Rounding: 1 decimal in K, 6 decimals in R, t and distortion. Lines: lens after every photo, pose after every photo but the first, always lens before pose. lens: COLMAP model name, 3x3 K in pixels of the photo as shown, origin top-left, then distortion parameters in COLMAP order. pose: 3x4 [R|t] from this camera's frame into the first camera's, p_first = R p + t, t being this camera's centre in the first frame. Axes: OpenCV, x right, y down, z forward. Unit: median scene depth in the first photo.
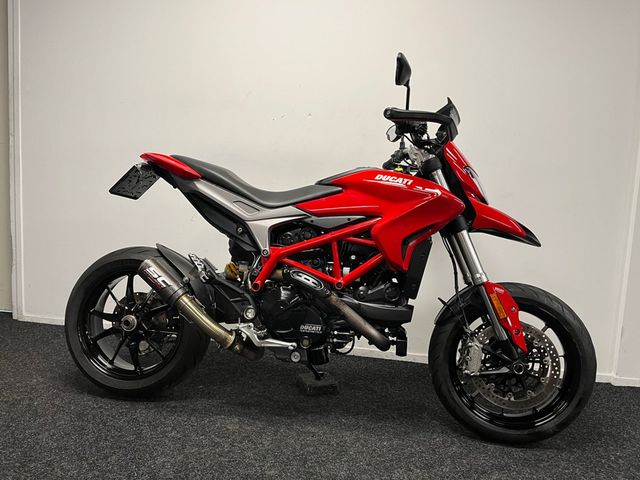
lens RADIAL K [[488.0, 0, 320.1], [0, 488.0, 231.1], [0, 0, 1]] dist [0.058366, -0.079545]
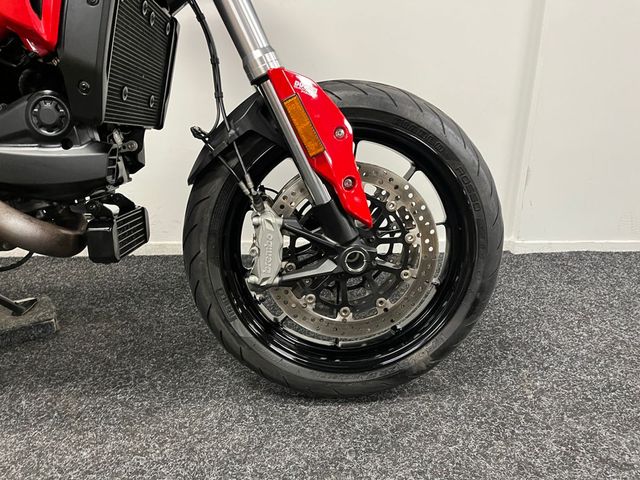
lens RADIAL K [[488.0, 0, 342.3], [0, 488.0, 231.7], [0, 0, 1]] dist [0.058366, -0.079545]
pose [[0.968272, -0.110596, 0.224095, 0.280738], [0.053906, 0.968063, 0.244843, 0.134284], [-0.244017, -0.224995, 0.943310, 0.553800]]
